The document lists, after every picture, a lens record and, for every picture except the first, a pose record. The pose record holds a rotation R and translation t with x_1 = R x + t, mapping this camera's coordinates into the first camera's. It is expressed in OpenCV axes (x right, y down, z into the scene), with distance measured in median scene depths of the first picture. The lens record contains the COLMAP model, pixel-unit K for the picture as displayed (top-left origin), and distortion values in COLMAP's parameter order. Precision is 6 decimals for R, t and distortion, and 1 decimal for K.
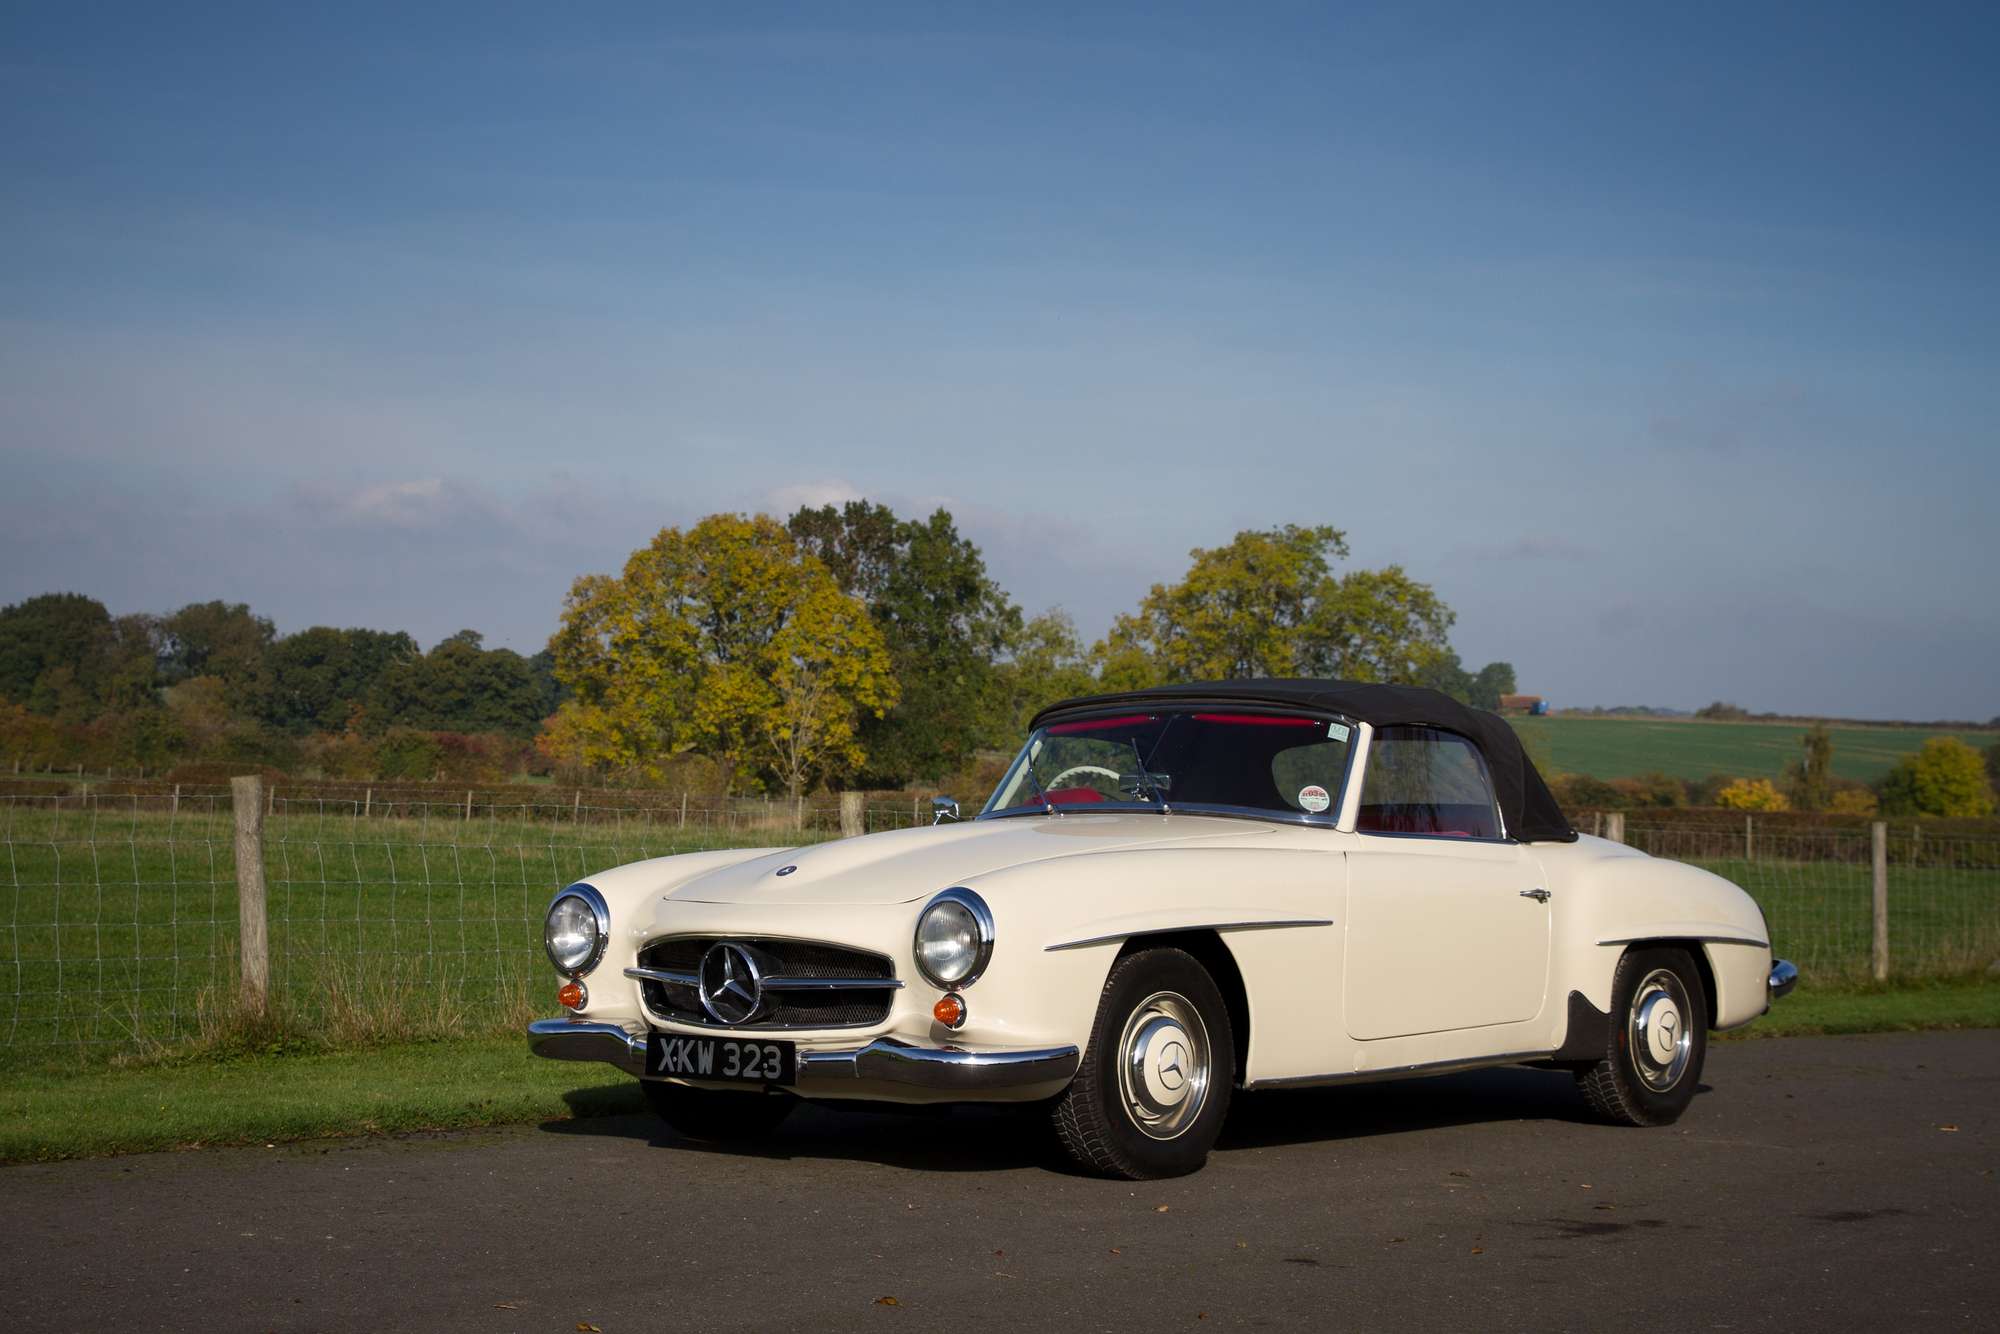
lens RADIAL K [[3245.6, 0, 999.2], [0, 3245.6, 667.2], [0, 0, 1]] dist [0.039898, 0.000000]
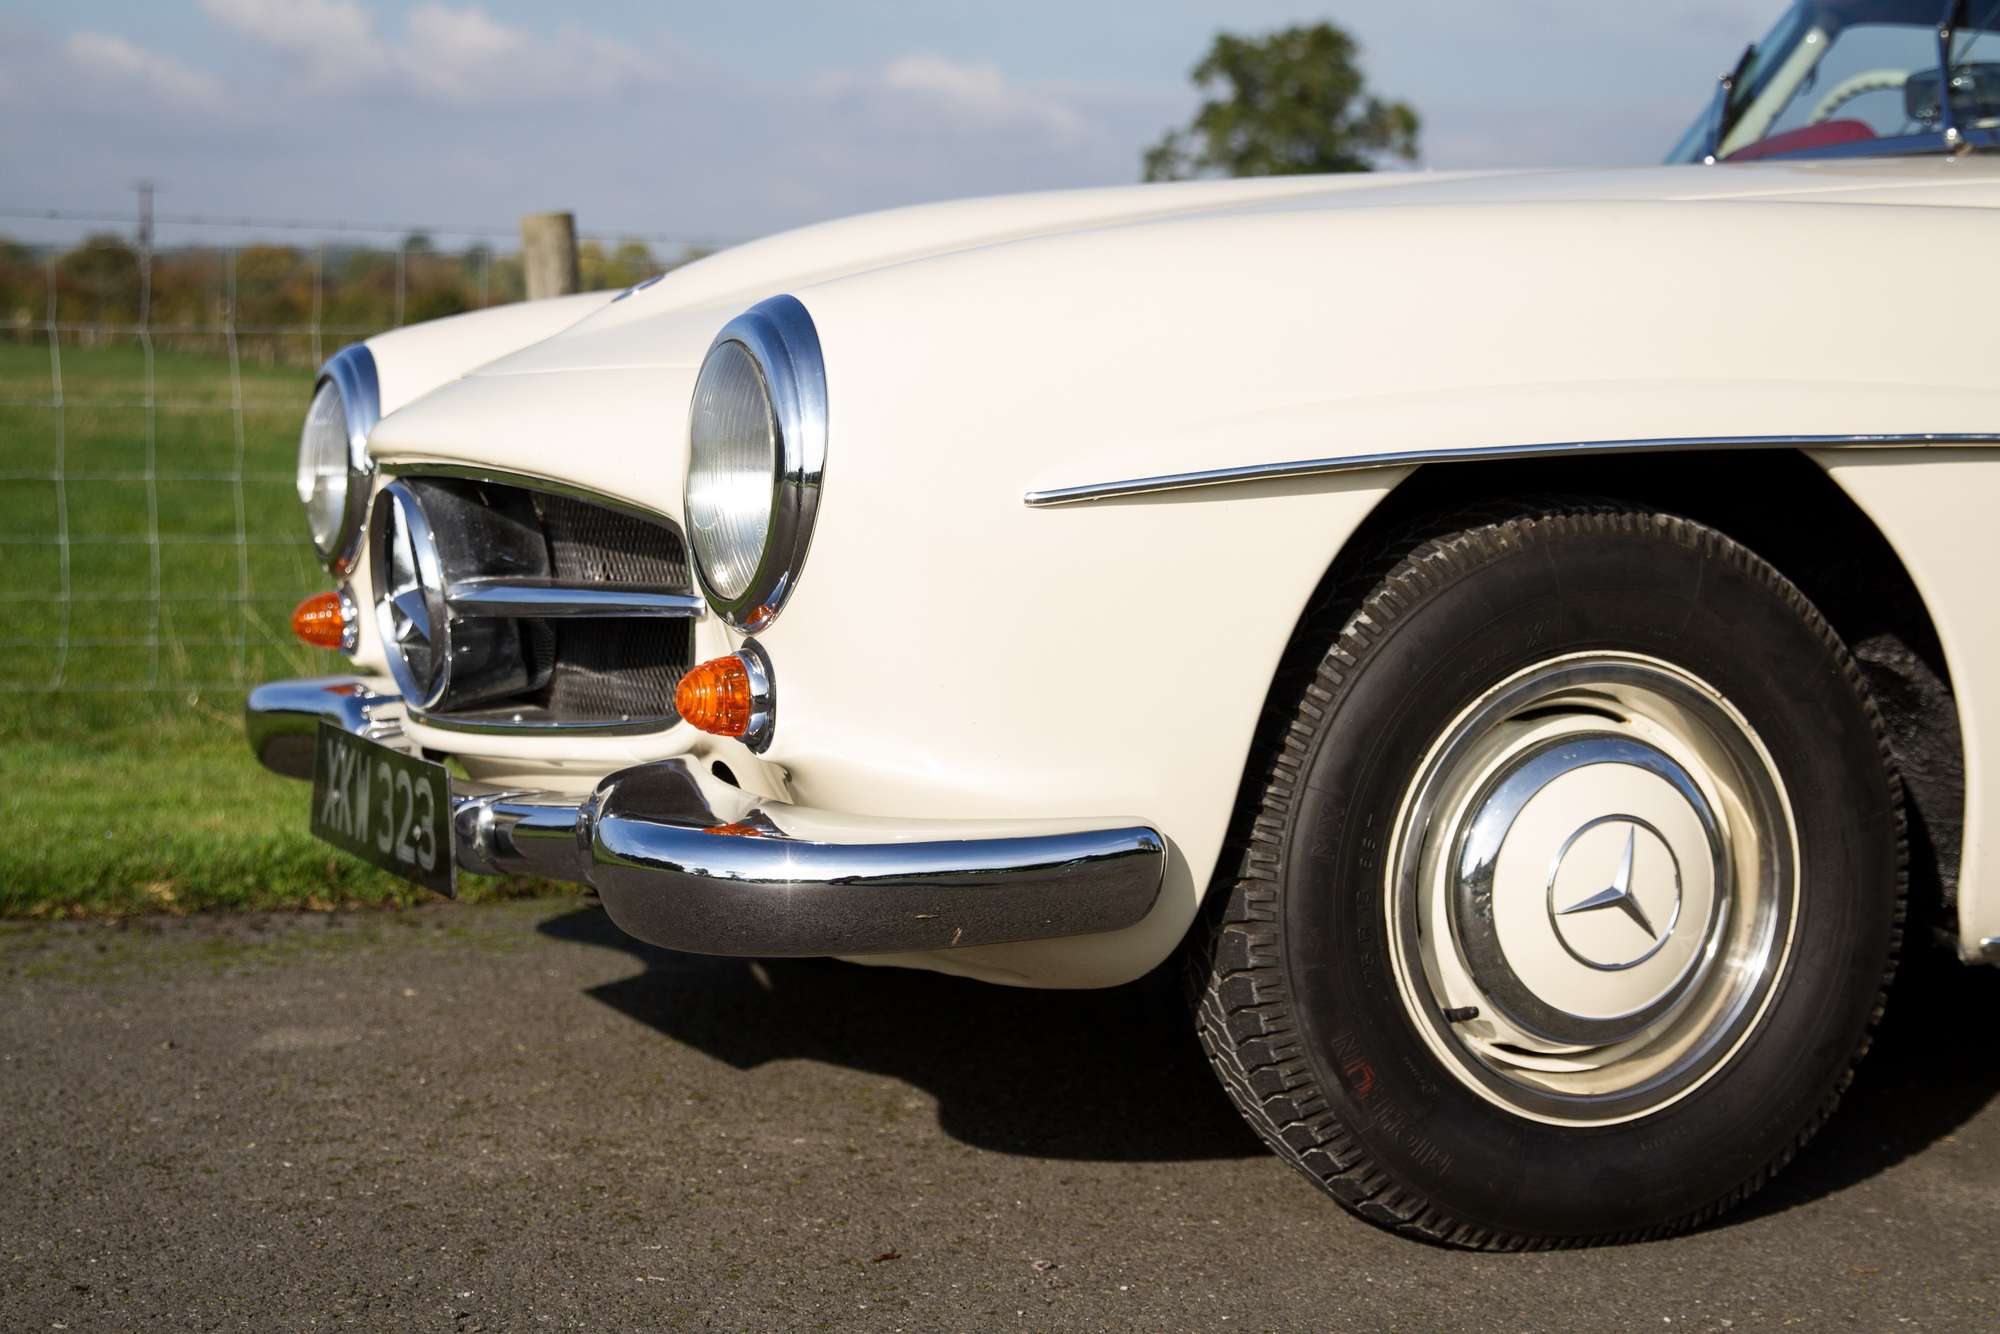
lens RADIAL K [[3595.7, 0, 998.6], [0, 3595.7, 669.2], [0, 0, 1]] dist [0.013812, 0.000000]
pose [[0.898837, 0.029994, -0.437255, 0.149118], [0.020888, 0.993590, 0.111095, 0.062488], [0.437784, -0.108990, 0.892450, 0.671756]]
